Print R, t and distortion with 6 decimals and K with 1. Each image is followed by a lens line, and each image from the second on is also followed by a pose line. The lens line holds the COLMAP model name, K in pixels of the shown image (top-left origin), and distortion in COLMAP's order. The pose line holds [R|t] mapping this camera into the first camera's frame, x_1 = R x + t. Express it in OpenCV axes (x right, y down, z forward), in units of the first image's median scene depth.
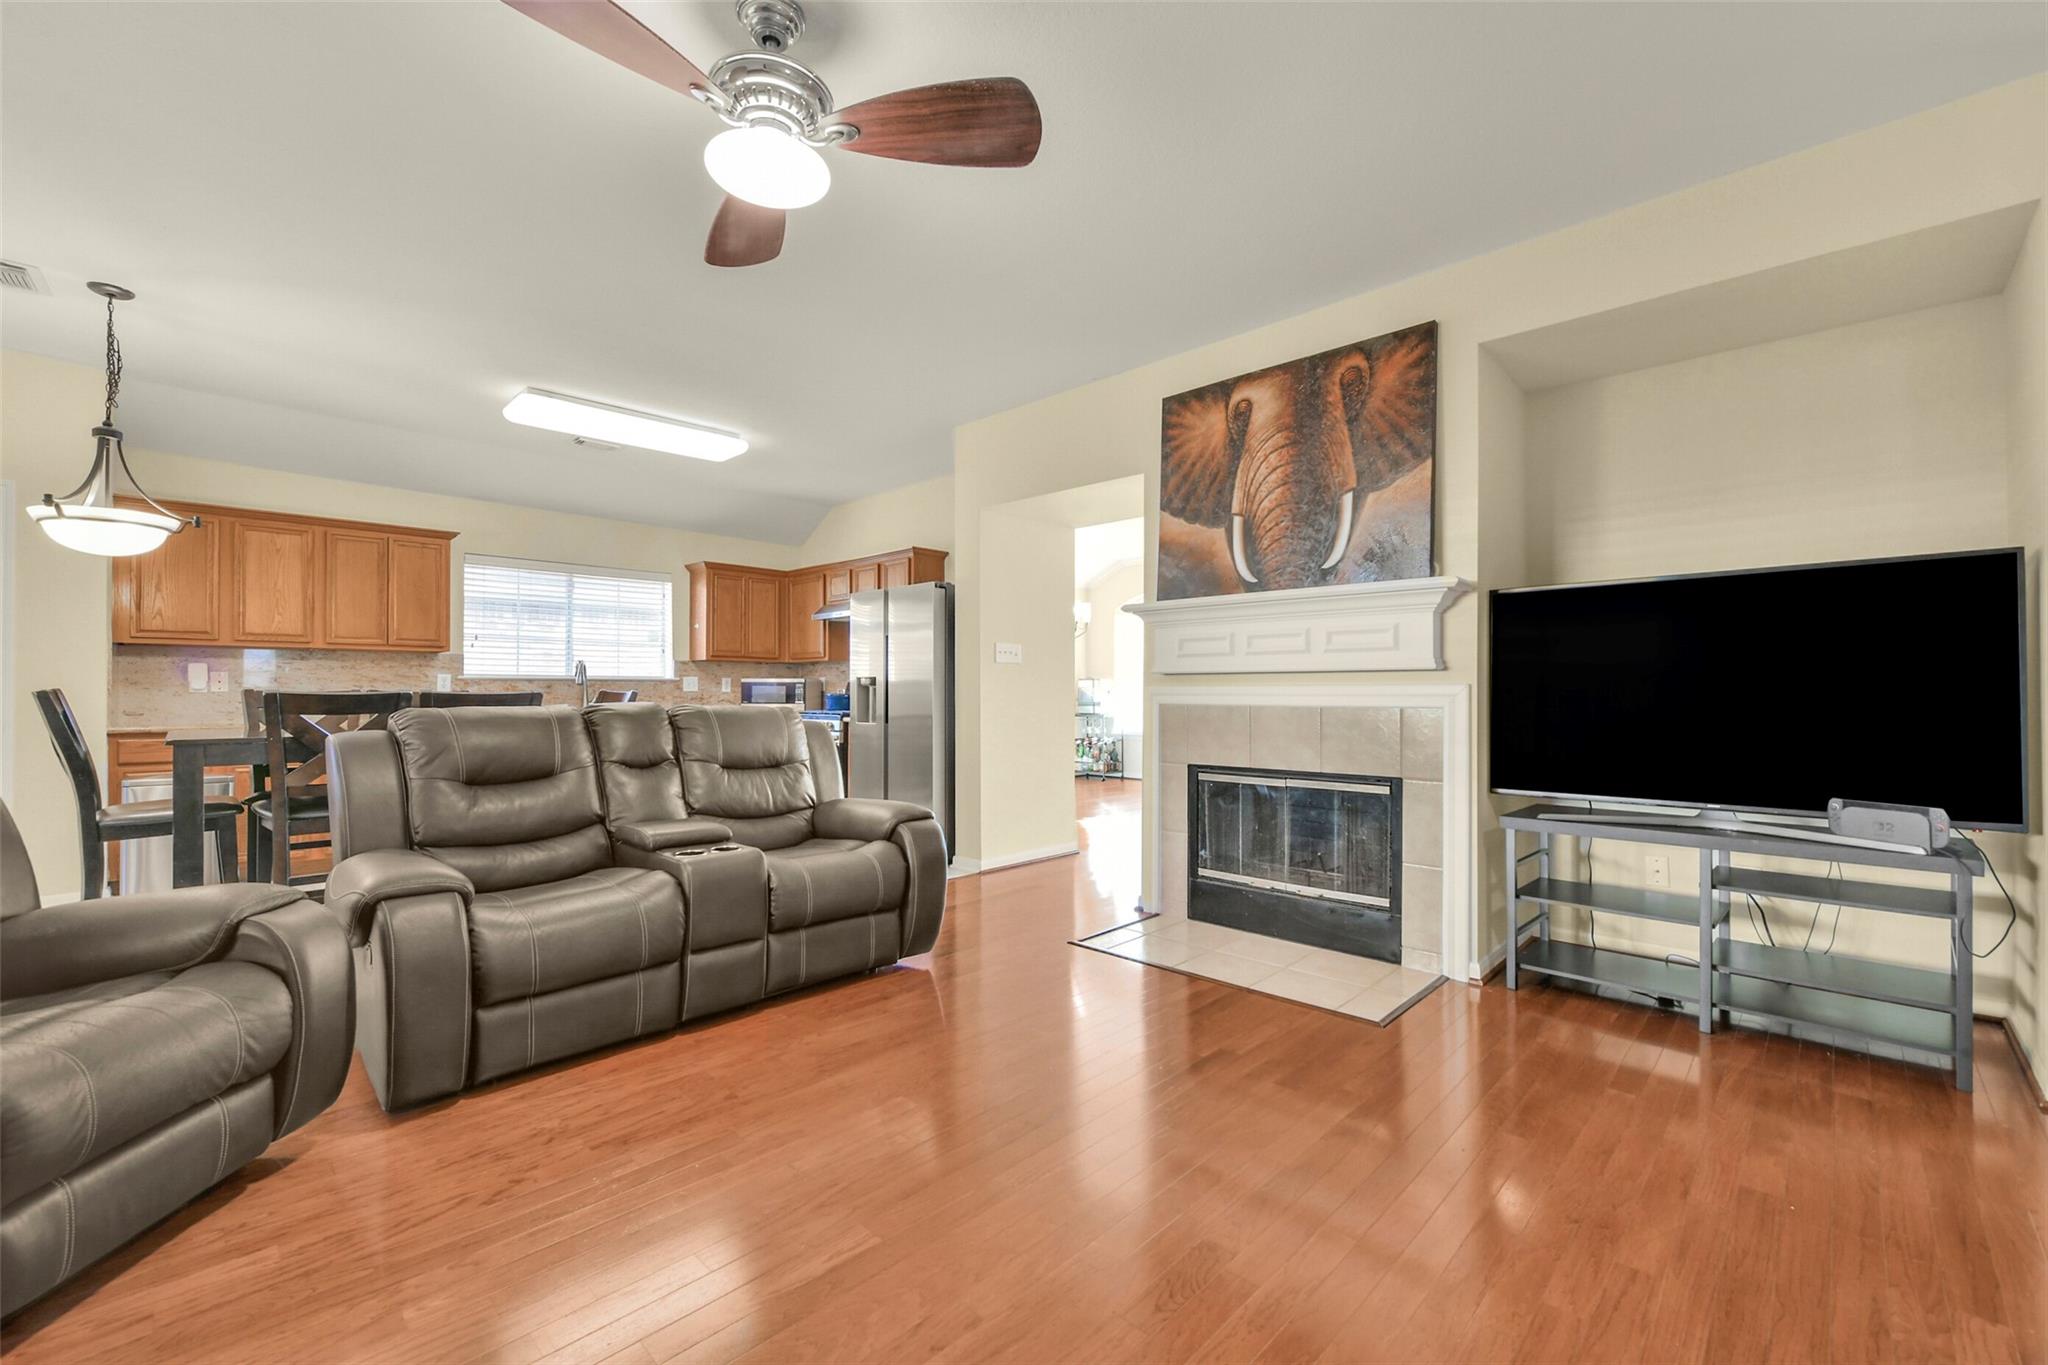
lens RADIAL K [[845.2, 0, 1024.0], [0, 845.2, 682.5], [0, 0, 1]] dist [-0.001891, 0.000017]
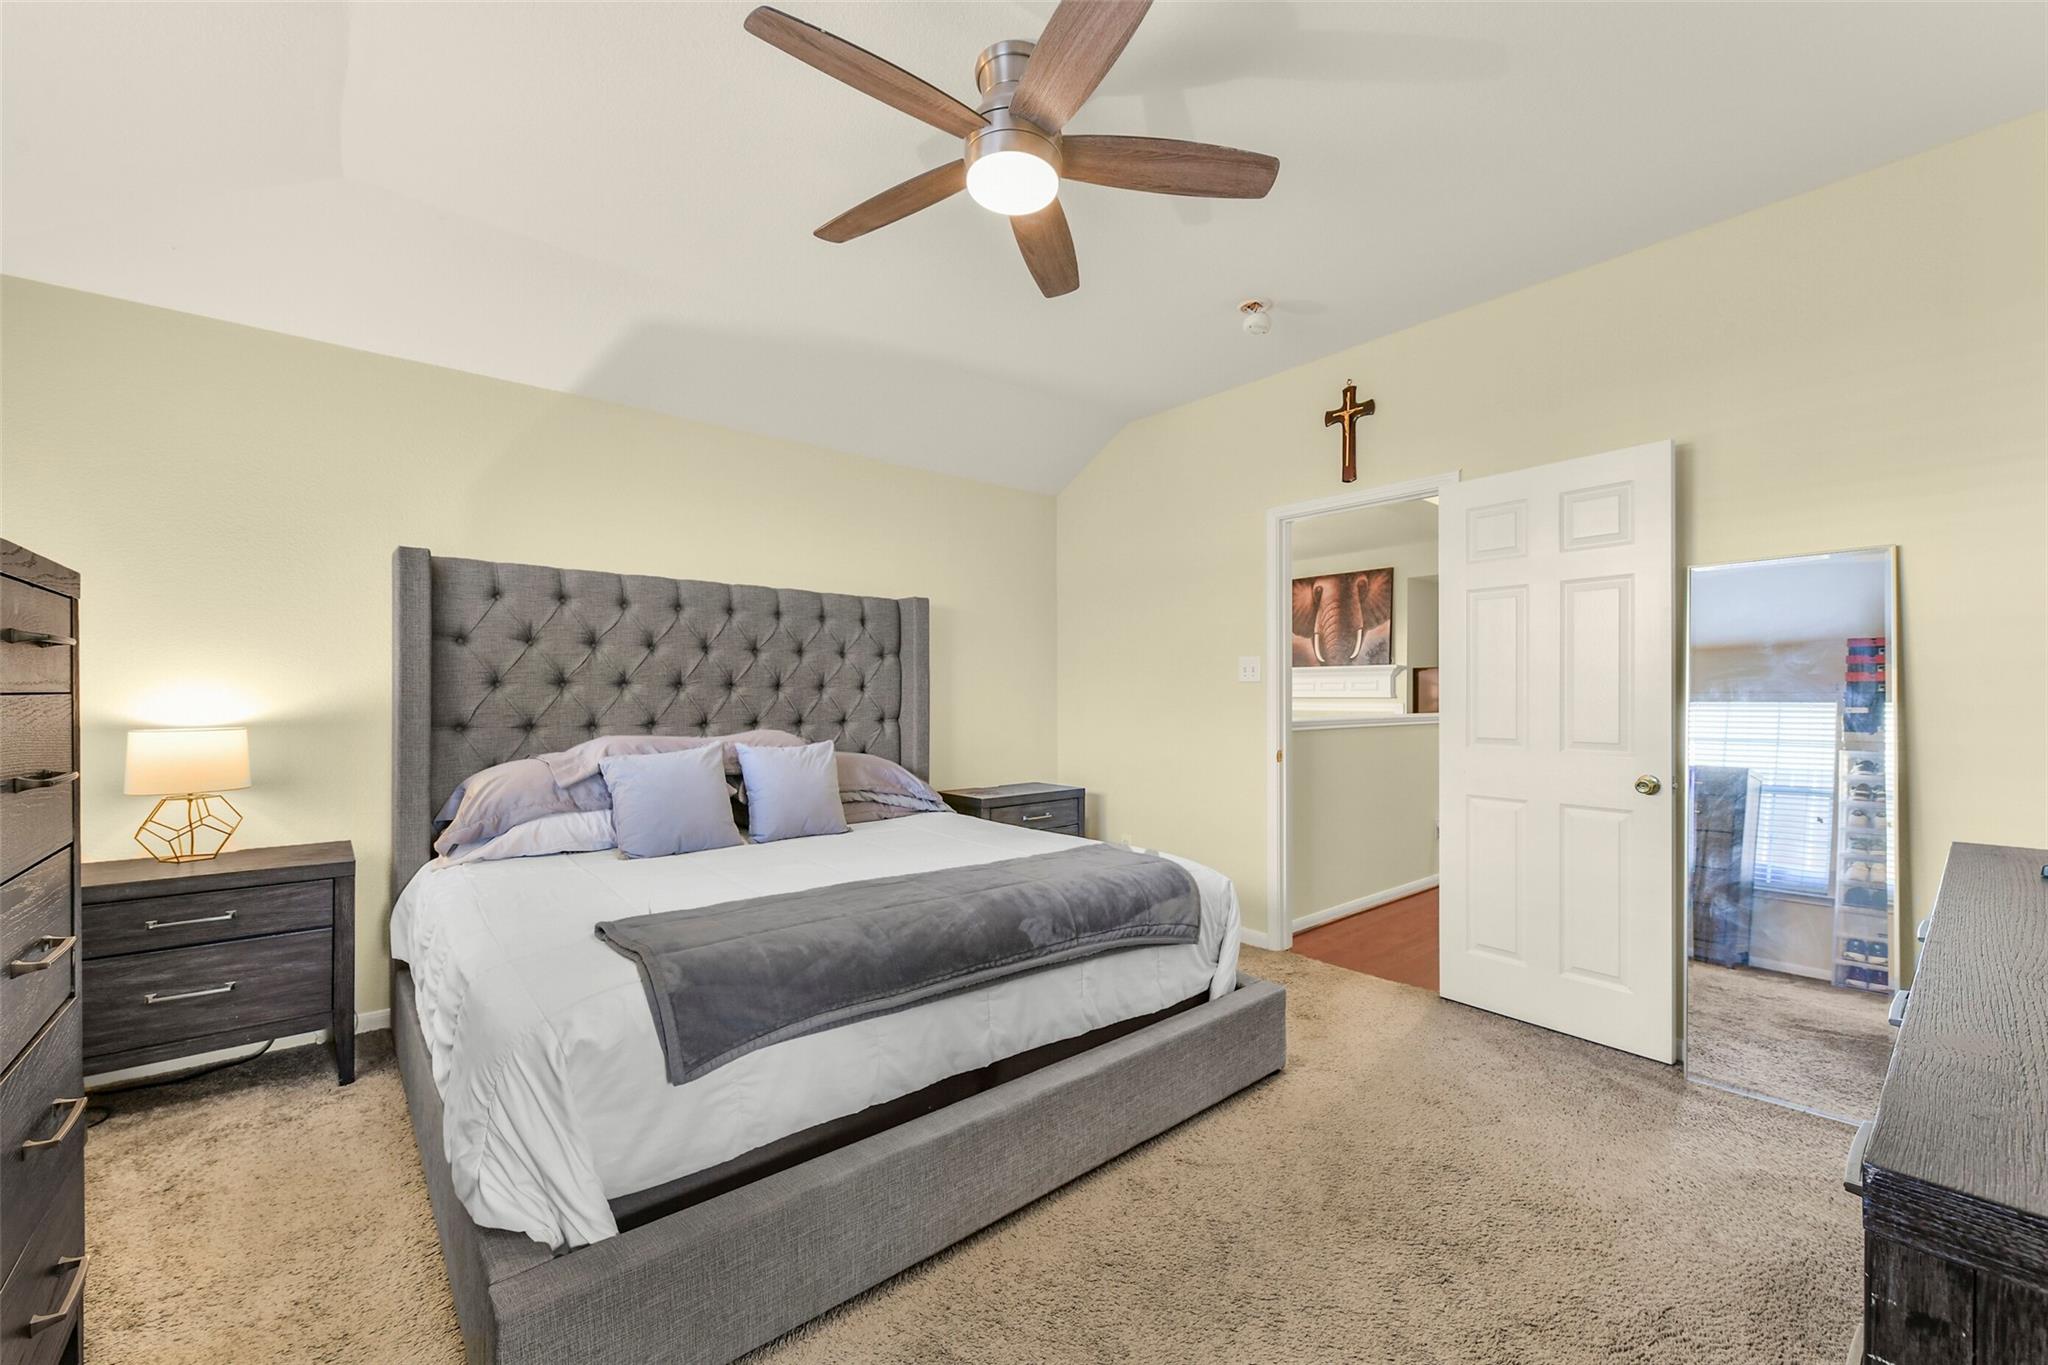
lens RADIAL K [[827.1, 0, 1022.8], [0, 827.1, 697.3], [0, 0, 1]] dist [-0.000872, -0.000090]
pose [[0.994233, -0.003268, -0.107192, -0.335373], [0.004819, 0.999887, 0.014214, -0.051871], [0.107133, -0.014649, 0.994137, -1.466191]]
